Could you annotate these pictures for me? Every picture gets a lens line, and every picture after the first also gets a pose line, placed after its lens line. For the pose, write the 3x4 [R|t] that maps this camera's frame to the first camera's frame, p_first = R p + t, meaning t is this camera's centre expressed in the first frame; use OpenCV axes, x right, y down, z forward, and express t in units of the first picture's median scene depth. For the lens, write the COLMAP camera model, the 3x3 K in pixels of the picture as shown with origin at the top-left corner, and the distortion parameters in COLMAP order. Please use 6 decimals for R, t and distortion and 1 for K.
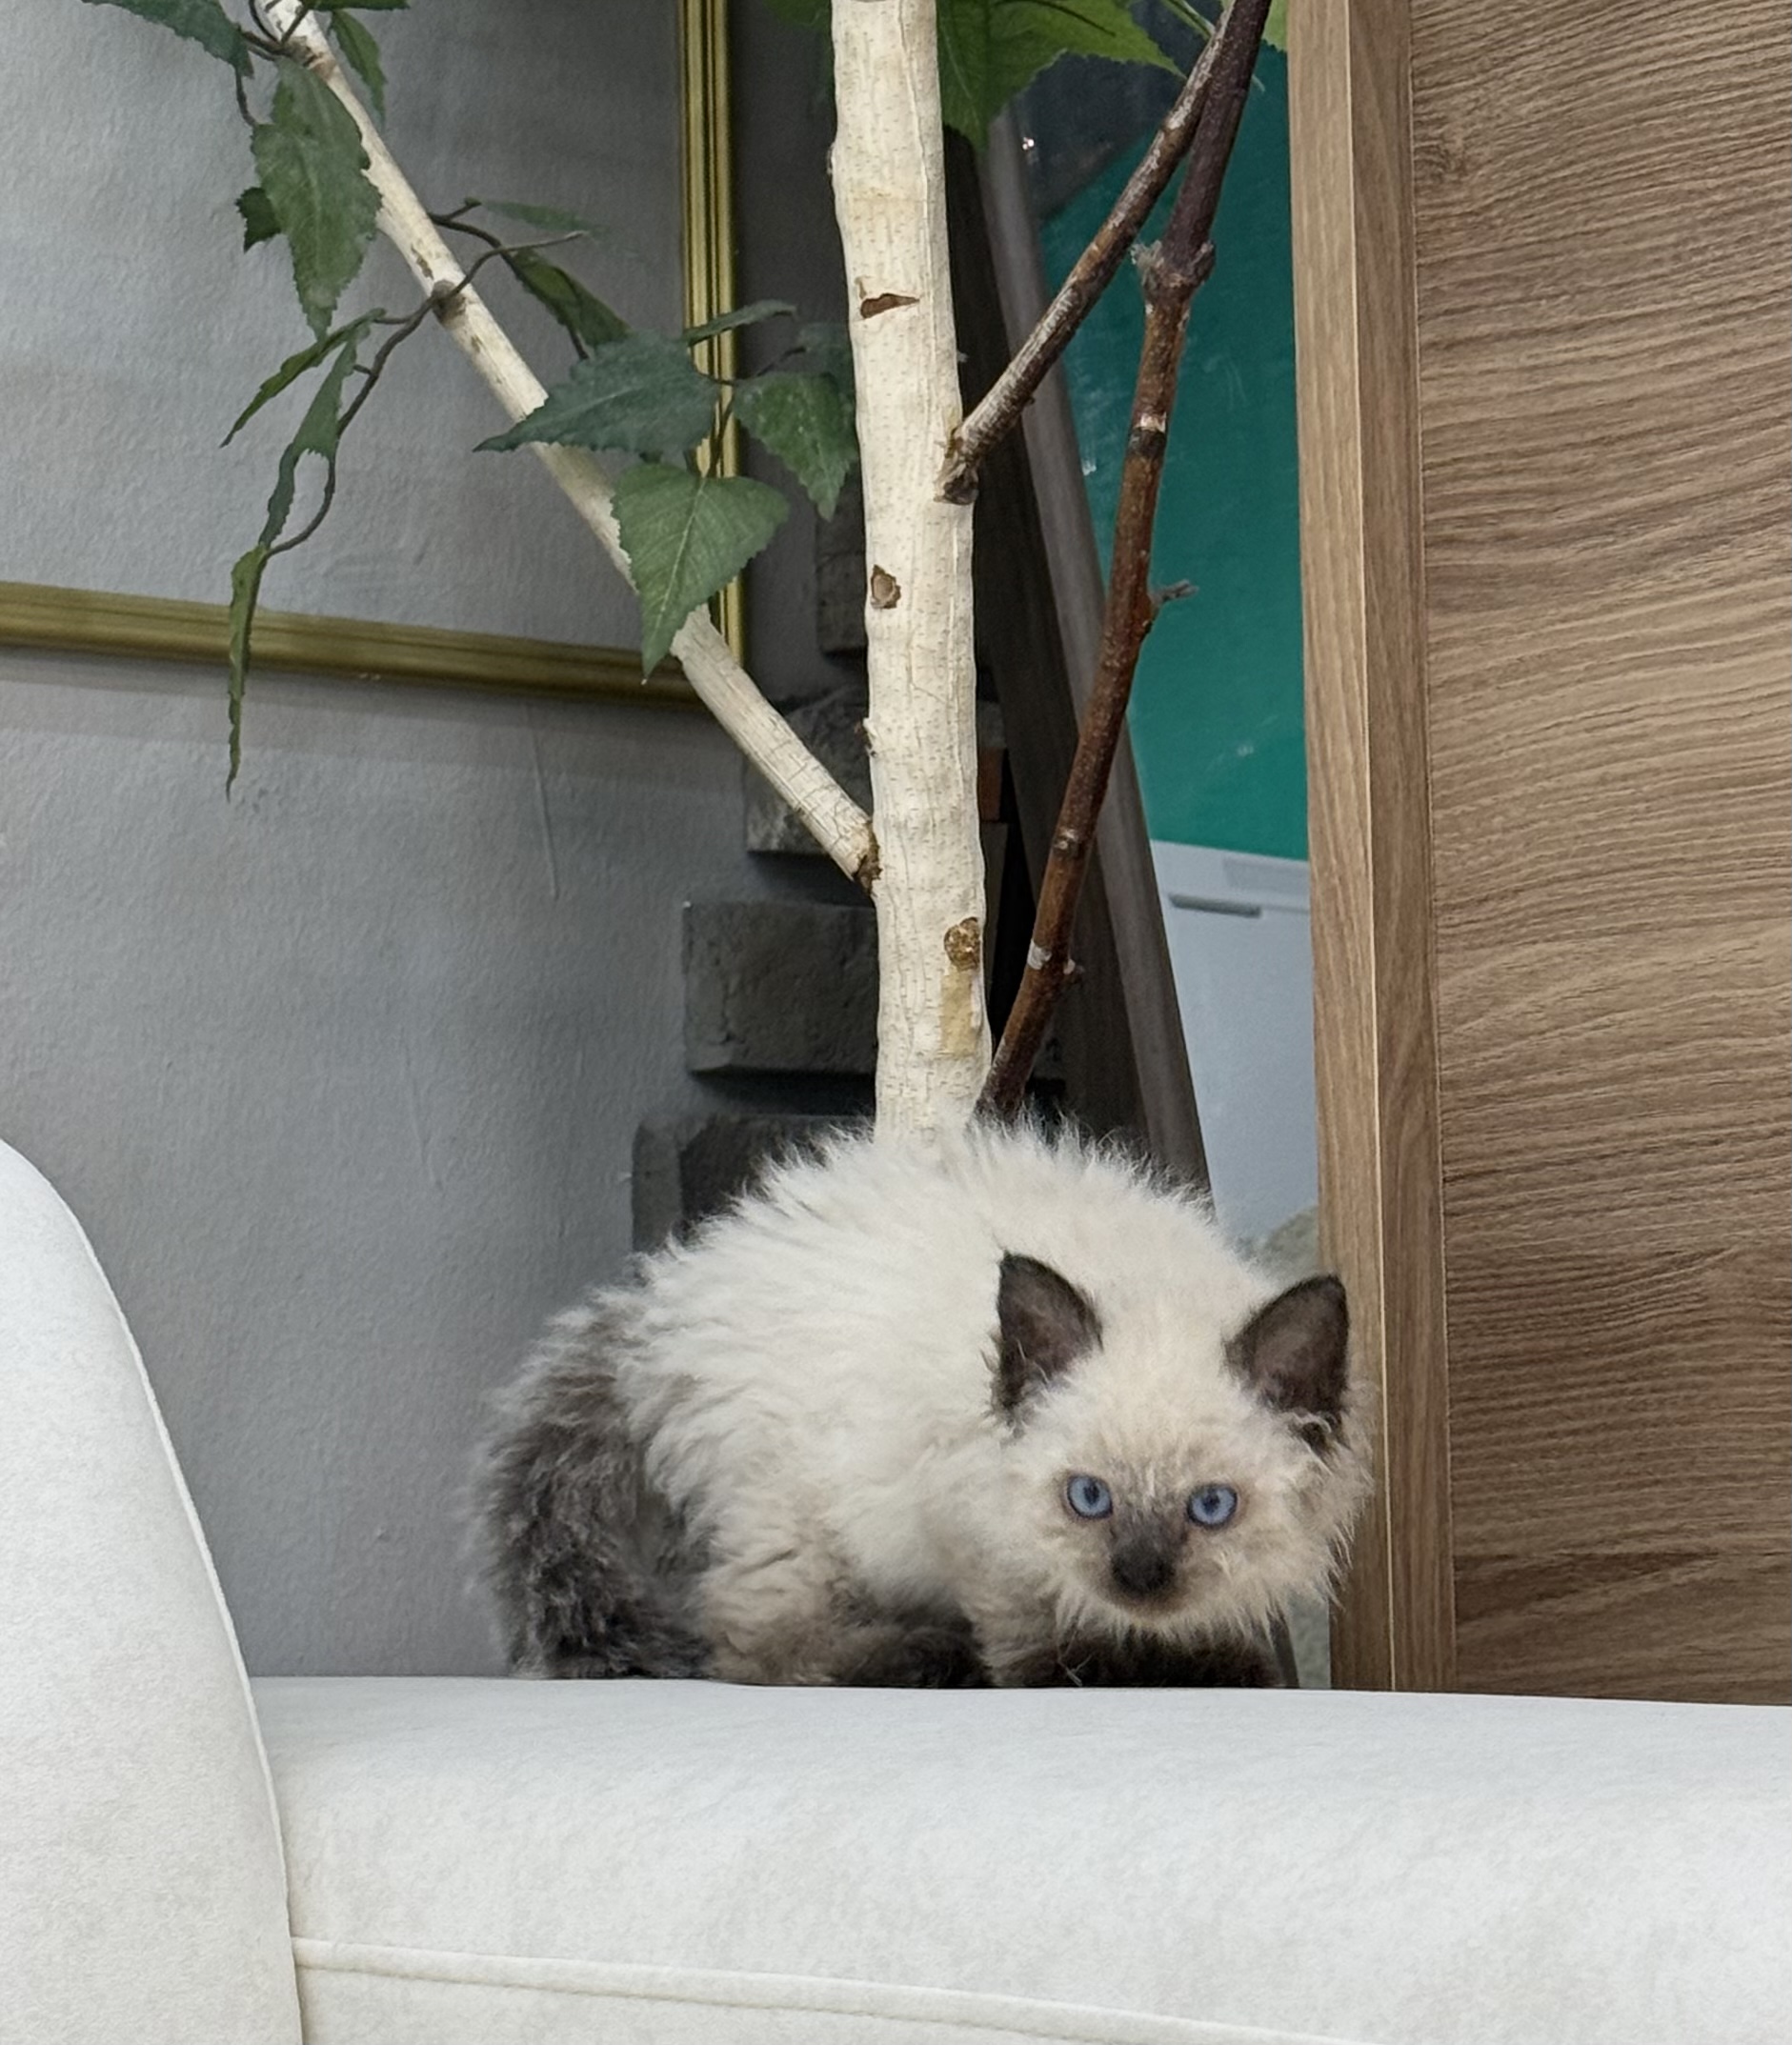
lens RADIAL K [[5279.3, 0, 893.9], [0, 5279.3, 1120.5], [0, 0, 1]] dist [0.121746, 0.263615]
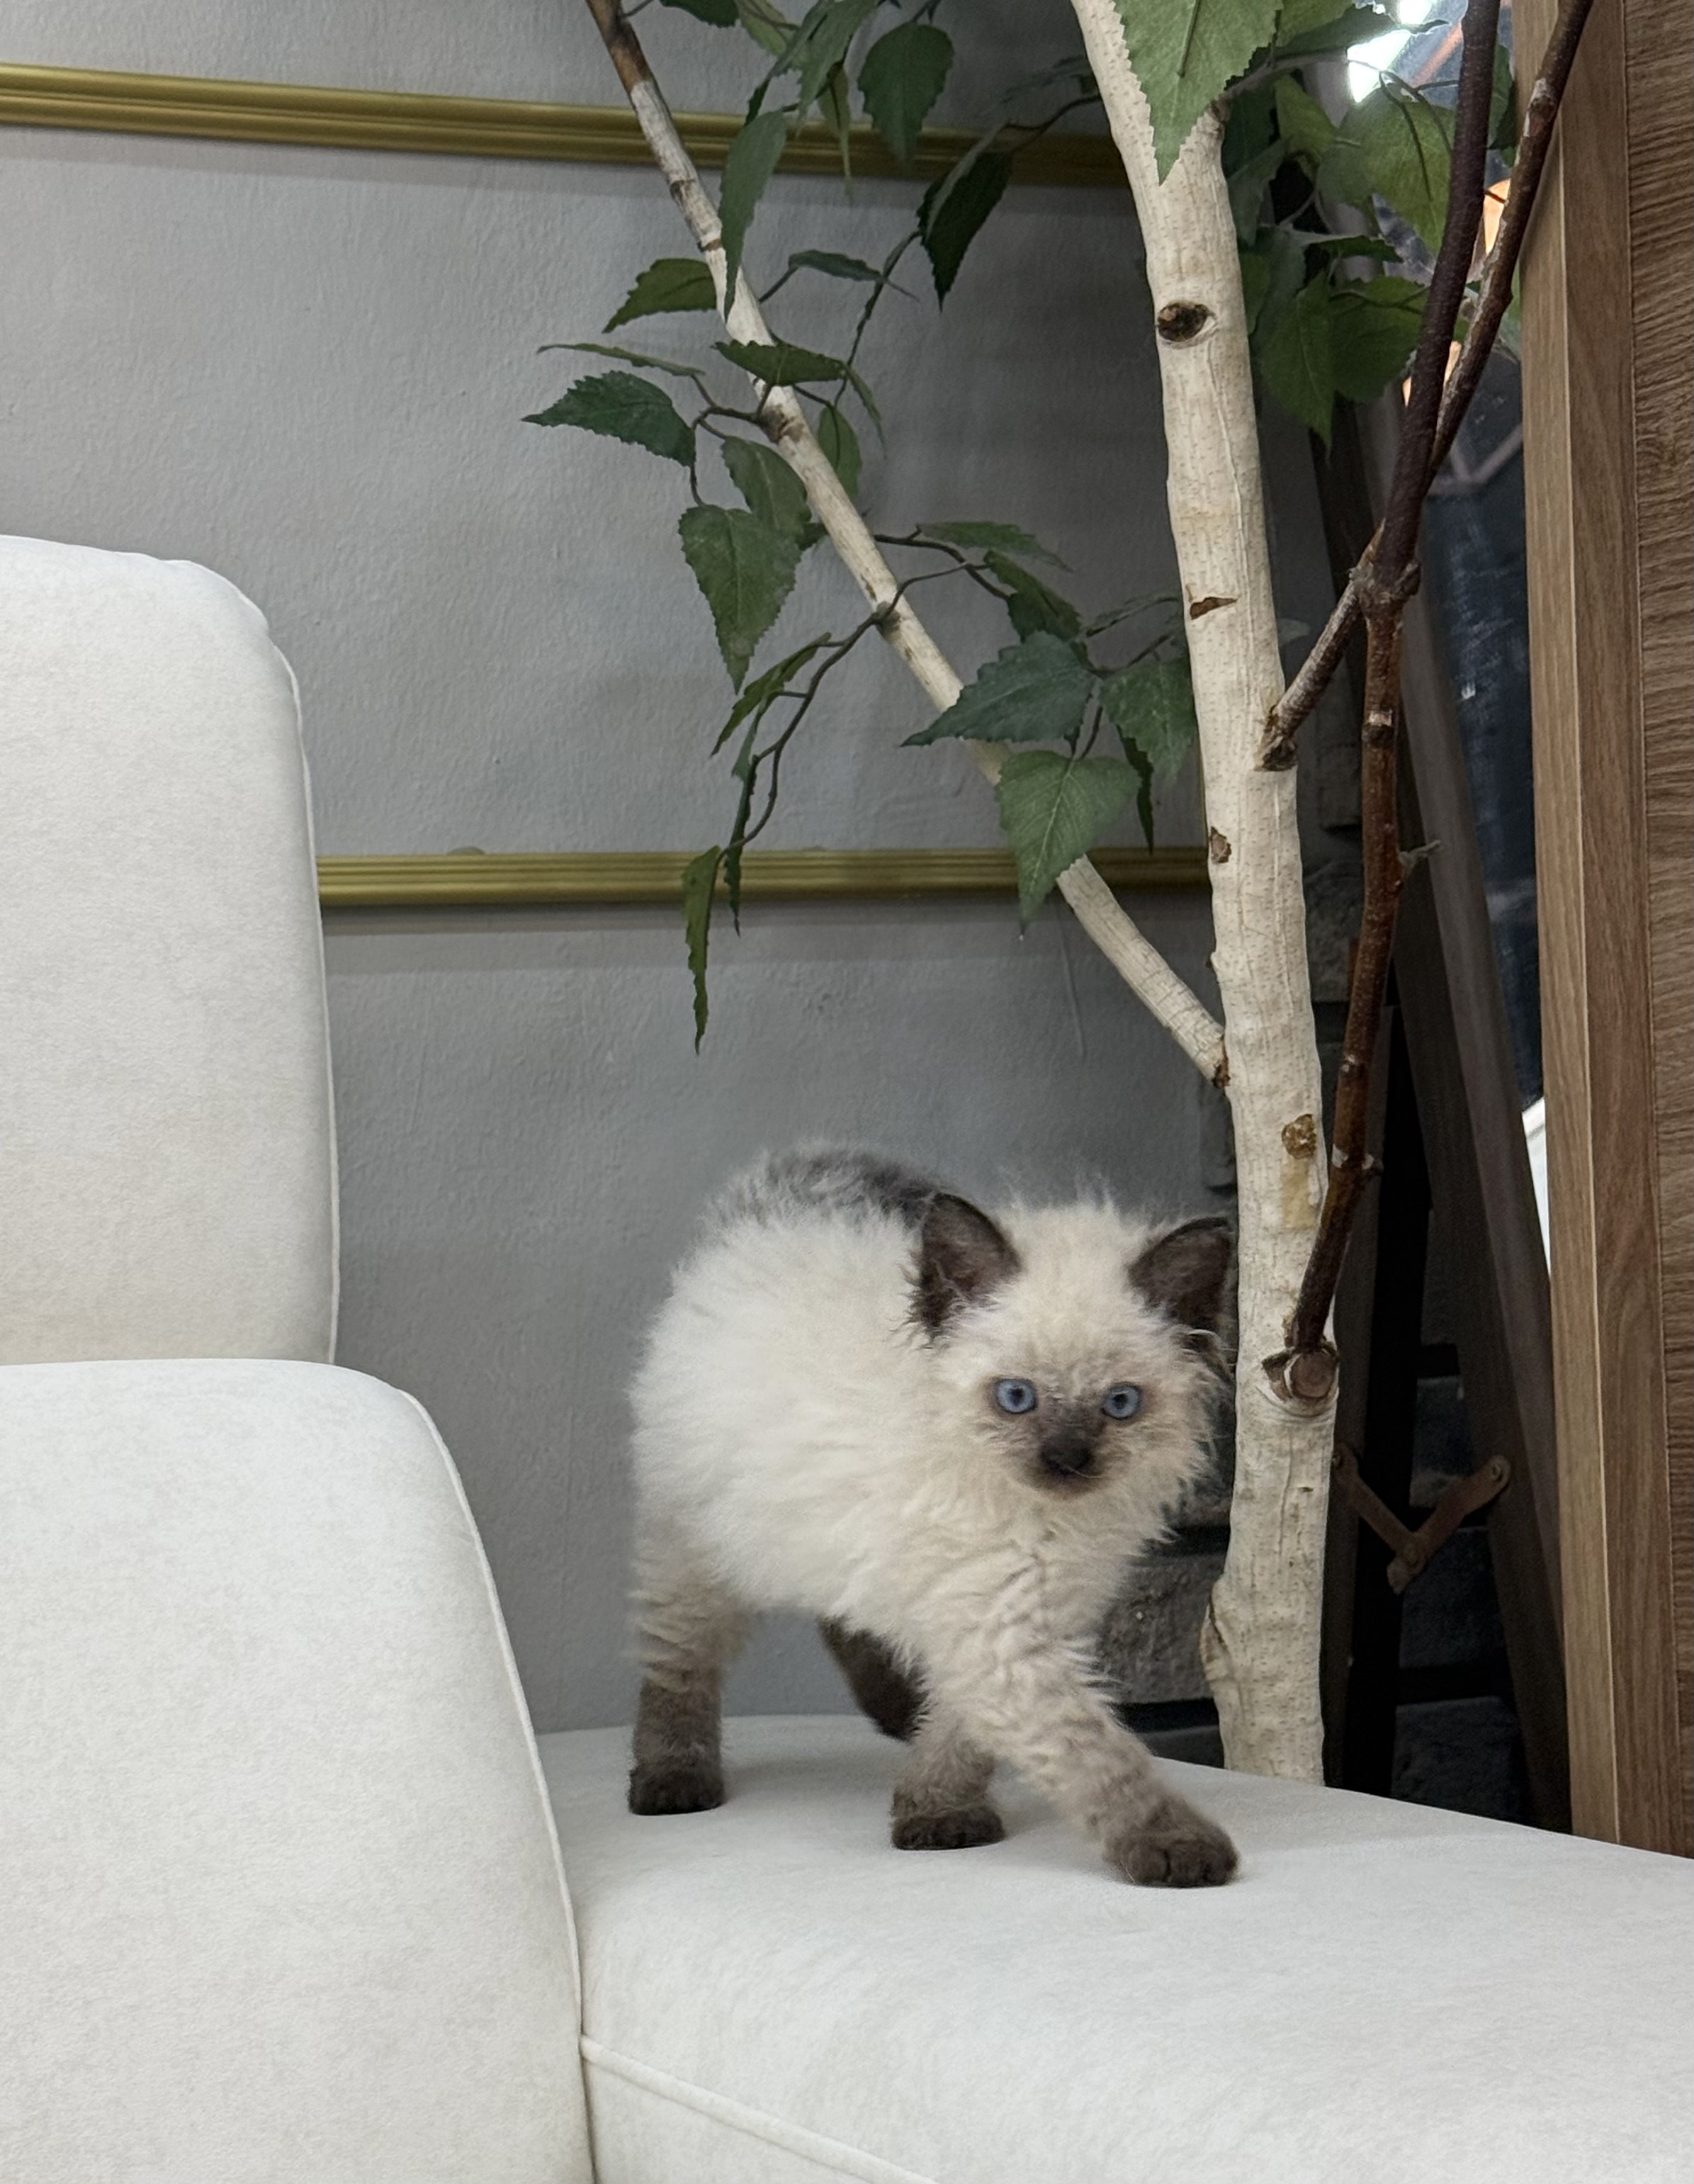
lens RADIAL K [[3881.3, 0, 746.7], [0, 3881.3, 1406.8], [0, 0, 1]] dist [0.152307, -0.176509]
pose [[0.943612, -0.006976, -0.330980, 0.197082], [0.050462, 0.991126, 0.122976, -0.092338], [0.327185, -0.132744, 0.935590, 0.123291]]
